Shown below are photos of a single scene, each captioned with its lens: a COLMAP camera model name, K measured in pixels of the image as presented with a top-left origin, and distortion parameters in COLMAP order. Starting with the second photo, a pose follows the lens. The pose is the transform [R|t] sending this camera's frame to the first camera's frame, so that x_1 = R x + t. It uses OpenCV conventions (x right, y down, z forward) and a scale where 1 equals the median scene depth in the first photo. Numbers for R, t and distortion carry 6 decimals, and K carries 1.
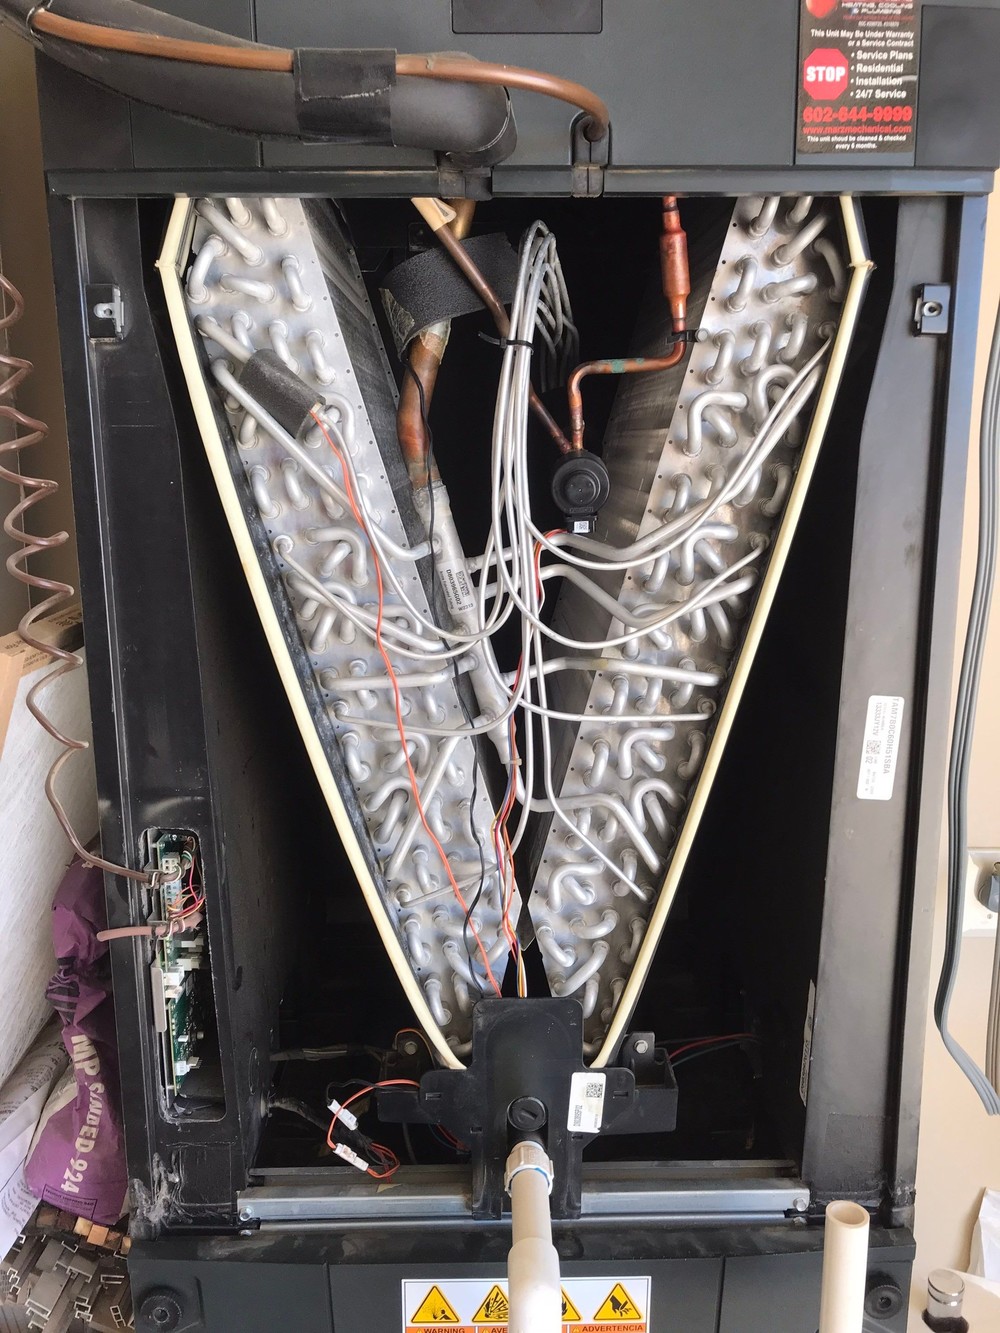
lens RADIAL K [[1009.4, 0, 495.1], [0, 1009.4, 660.2], [0, 0, 1]] dist [0.013390, -0.012962]
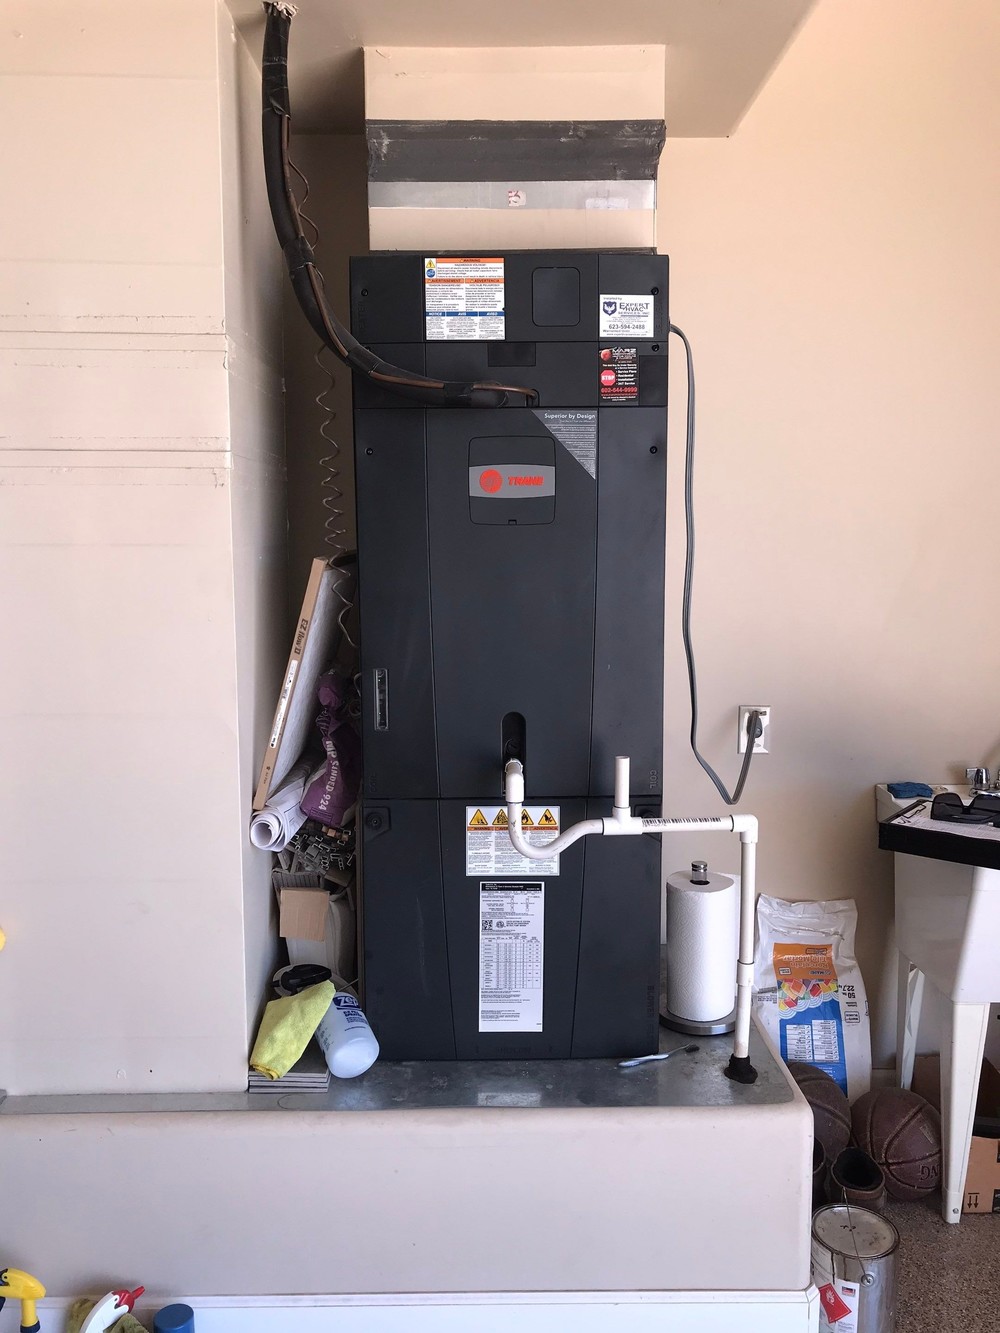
lens RADIAL K [[1009.4, 0, 502.4], [0, 1009.4, 673.3], [0, 0, 1]] dist [0.013390, -0.012962]
pose [[0.999997, 0.001258, -0.002084, 0.007810], [-0.001400, 0.997566, -0.069711, 0.410392], [0.001991, 0.069714, 0.997565, -1.537222]]
